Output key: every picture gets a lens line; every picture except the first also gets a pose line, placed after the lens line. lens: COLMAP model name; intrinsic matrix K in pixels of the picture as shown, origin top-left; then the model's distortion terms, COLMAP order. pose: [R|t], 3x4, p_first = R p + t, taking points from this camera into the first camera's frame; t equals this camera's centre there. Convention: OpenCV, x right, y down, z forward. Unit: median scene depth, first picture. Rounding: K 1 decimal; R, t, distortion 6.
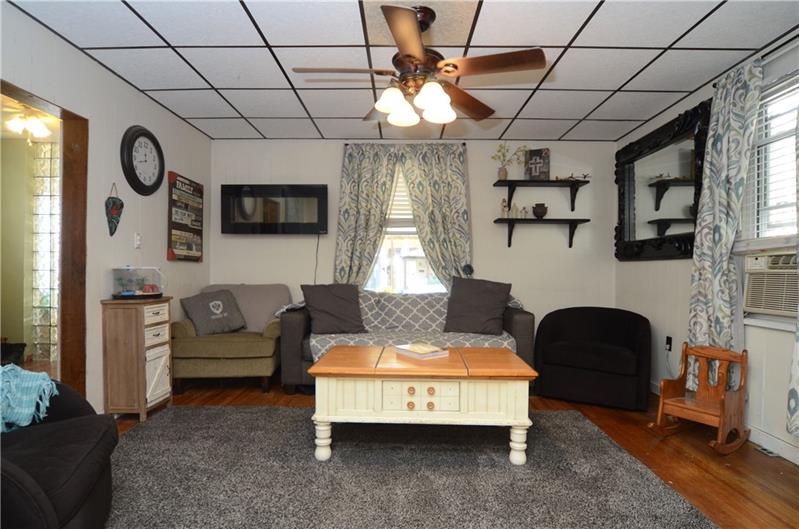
lens RADIAL K [[434.1, 0, 399.2], [0, 434.1, 276.2], [0, 0, 1]] dist [-0.000853, -0.000032]
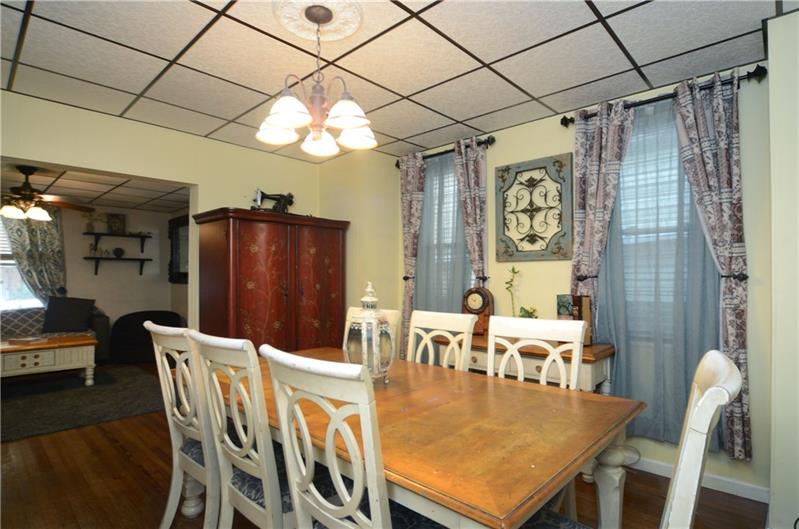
lens RADIAL K [[418.0, 0, 397.6], [0, 418.0, 276.5], [0, 0, 1]] dist [-0.007222, -0.000665]
pose [[0.681594, -0.006579, 0.731701, -0.099865], [0.015498, 0.999865, -0.005447, -0.038311], [-0.731567, 0.015052, 0.681604, -0.806153]]
